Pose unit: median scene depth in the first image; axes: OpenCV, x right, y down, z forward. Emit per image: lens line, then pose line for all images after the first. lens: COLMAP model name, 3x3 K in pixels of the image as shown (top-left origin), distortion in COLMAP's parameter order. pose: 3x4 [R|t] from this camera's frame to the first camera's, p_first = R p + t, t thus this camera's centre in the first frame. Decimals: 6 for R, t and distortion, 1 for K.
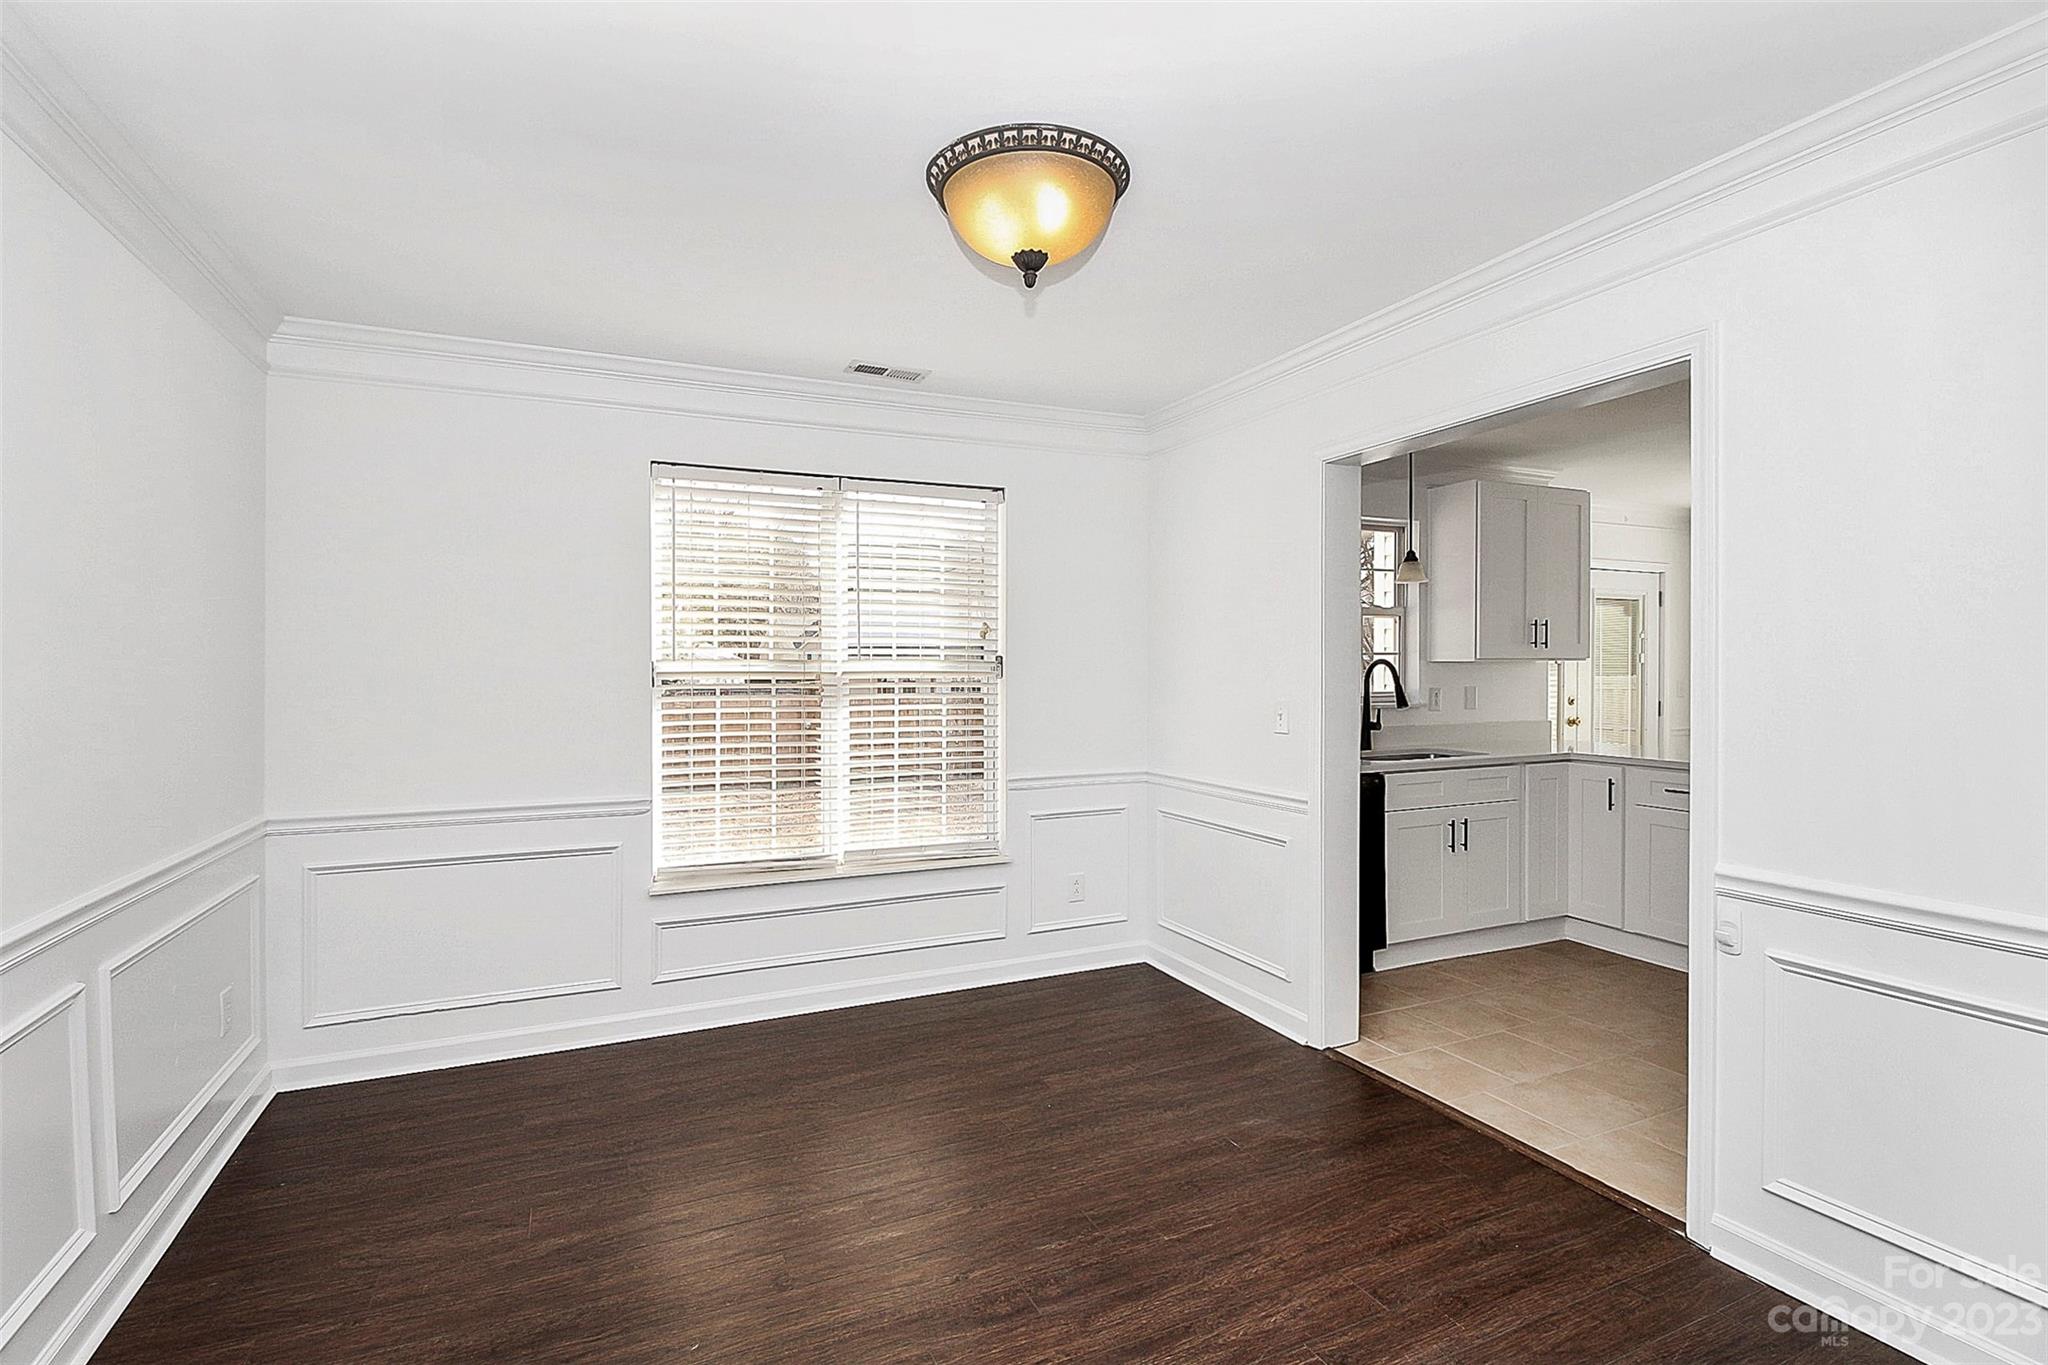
lens RADIAL K [[961.0, 0, 1024.0], [0, 961.0, 682.5], [0, 0, 1]] dist [-0.002952, -0.000563]
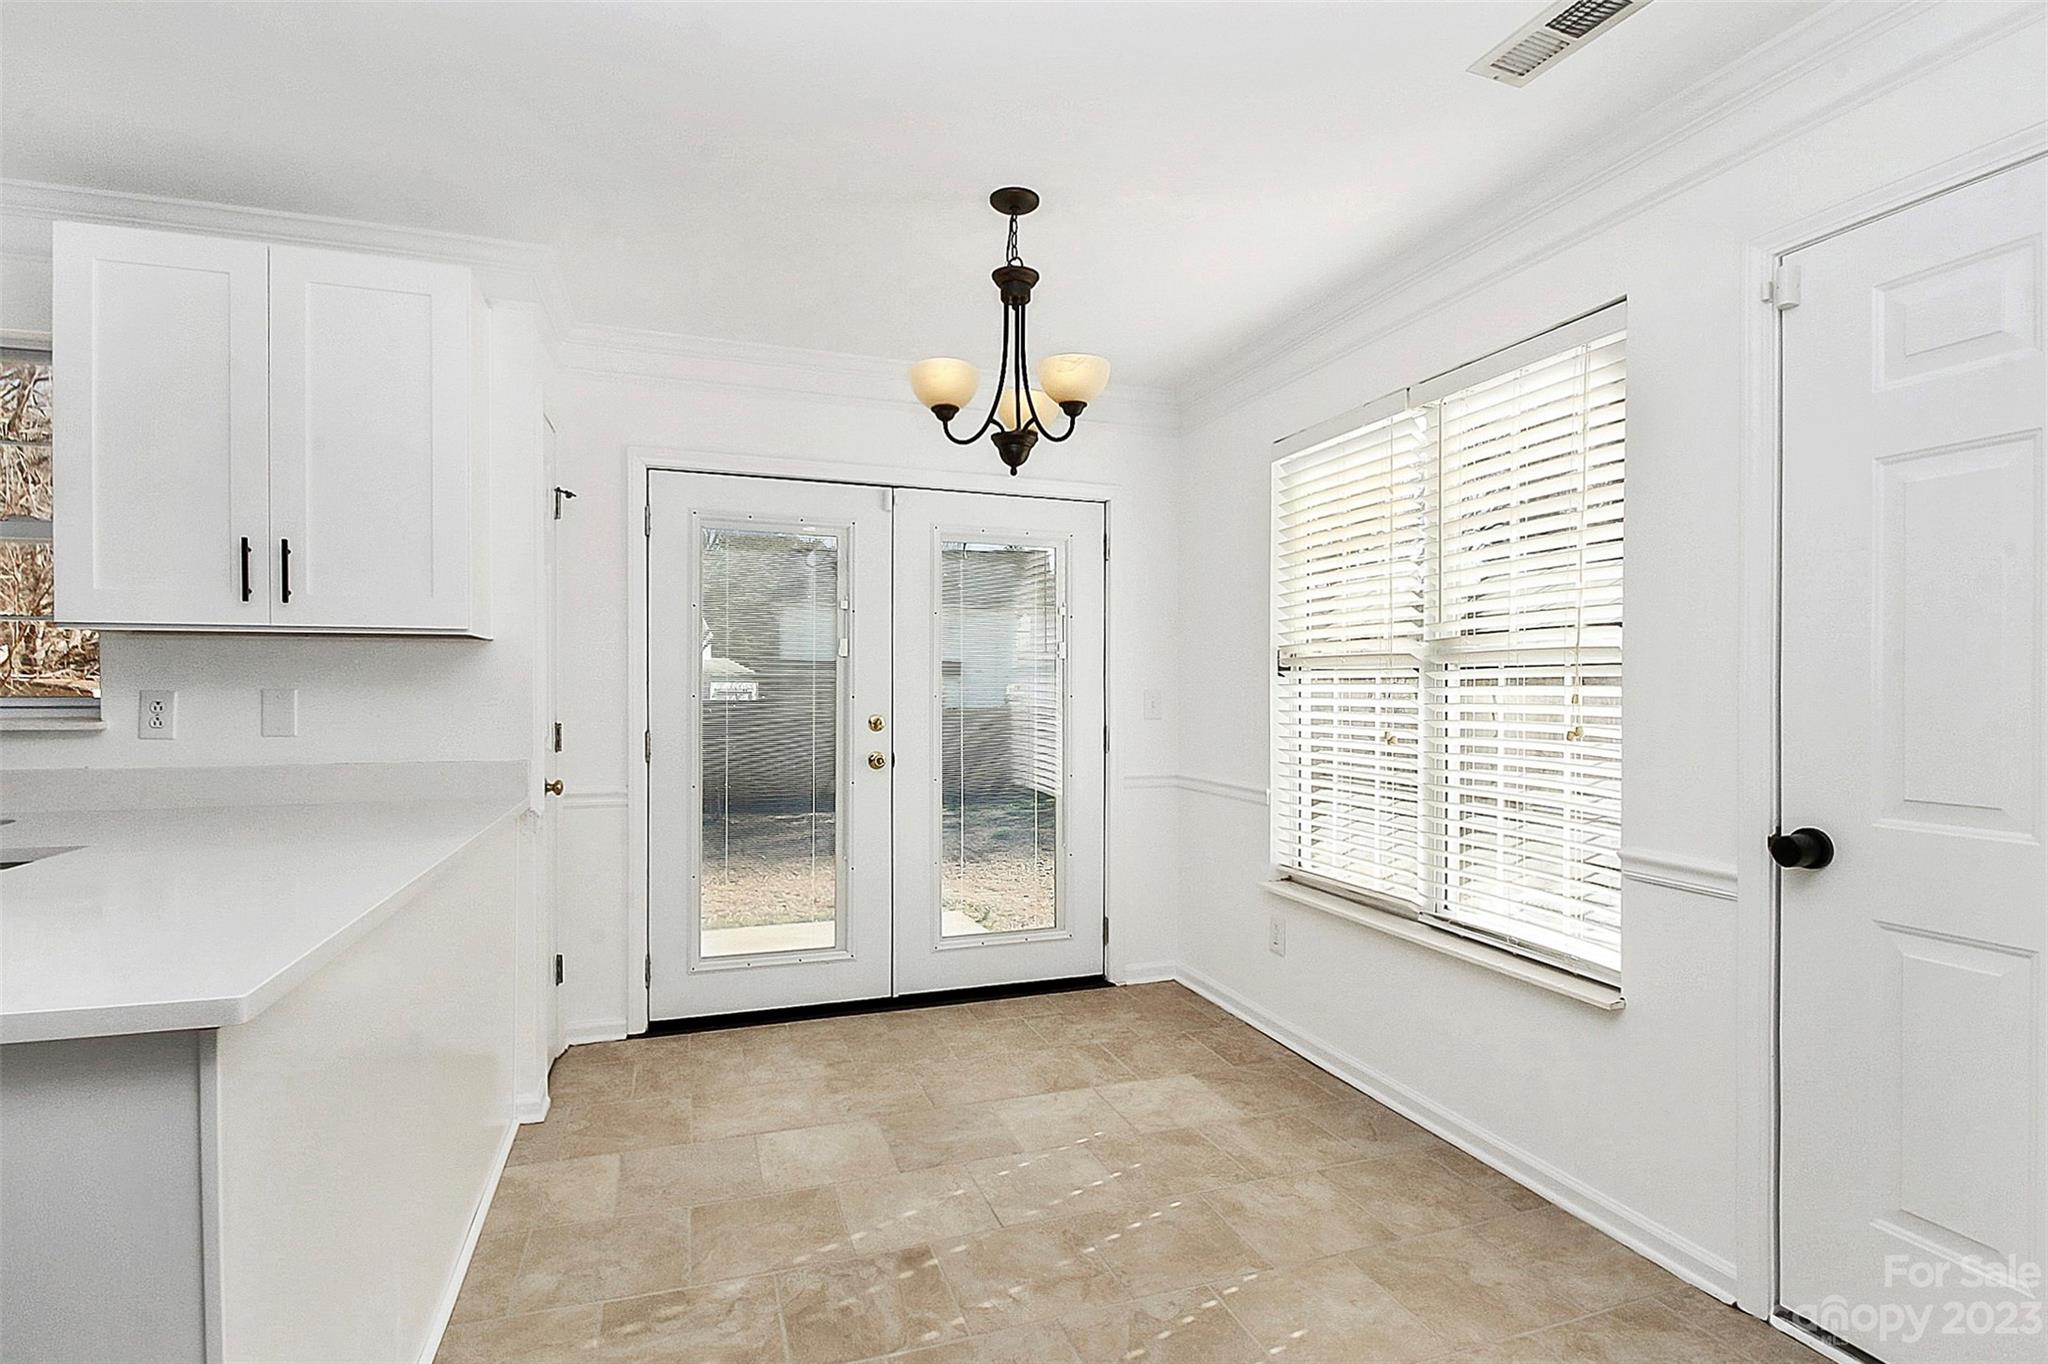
lens RADIAL K [[990.5, 0, 1024.0], [0, 990.5, 682.0], [0, 0, 1]] dist [-0.006517, -0.001390]
pose [[0.995529, 0.007192, -0.094185, 1.003463], [-0.008901, 0.999803, -0.017739, 0.006482], [0.094039, 0.018498, 0.995397, 0.608151]]
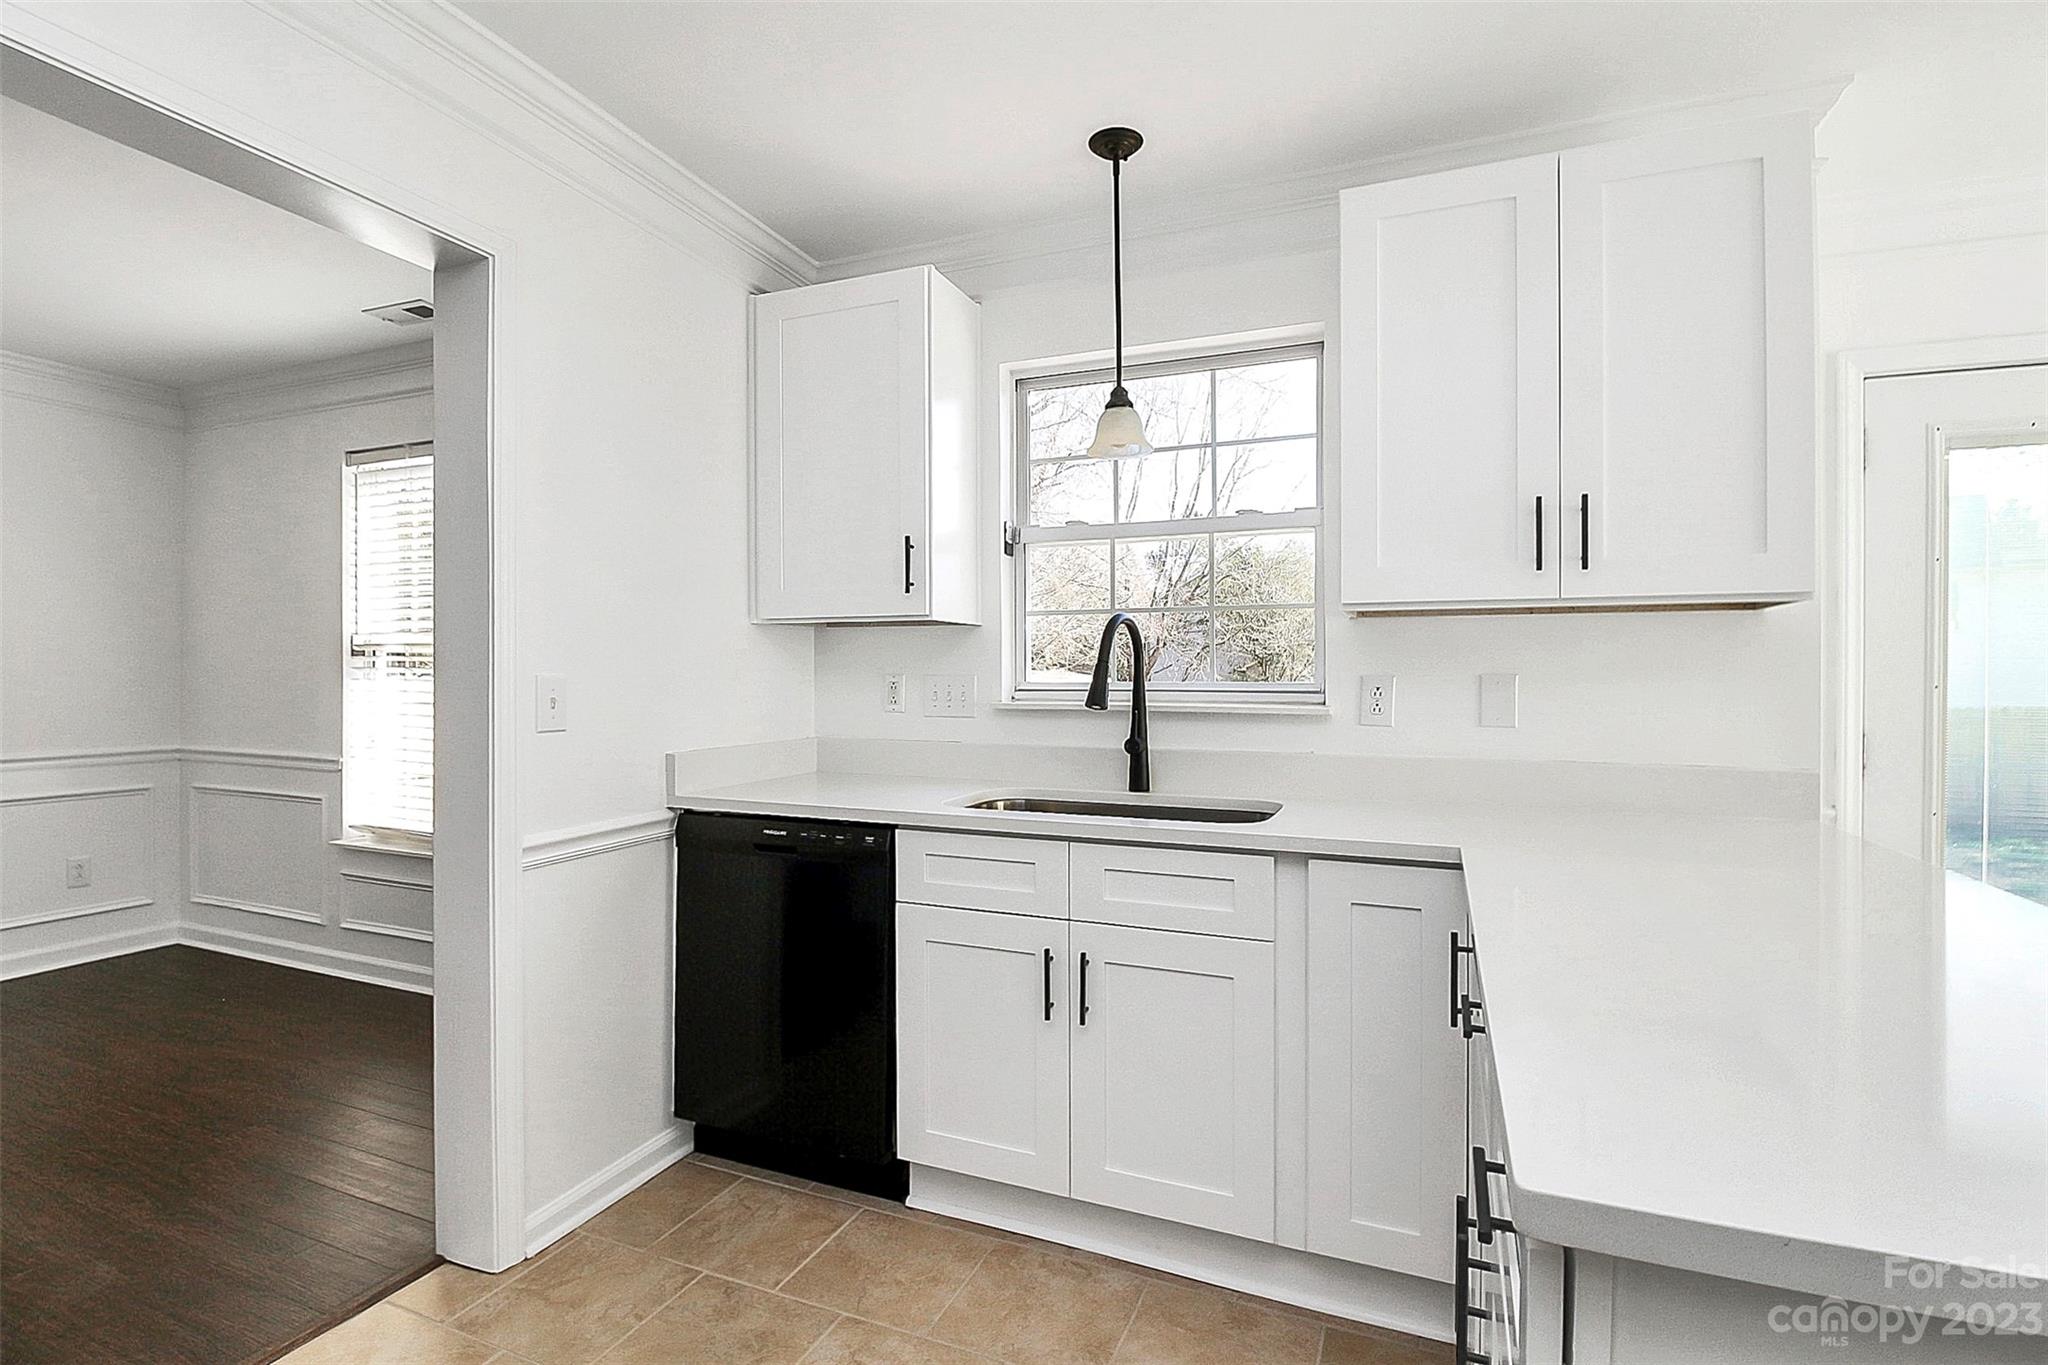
lens RADIAL K [[982.3, 0, 1004.0], [0, 982.3, 667.2], [0, 0, 1]] dist [0.011883, -0.015798]
pose [[0.671271, 0.001703, -0.741210, 0.726501], [-0.018422, 0.999727, -0.014386, 0.012664], [0.740983, 0.023311, 0.671119, 0.610902]]
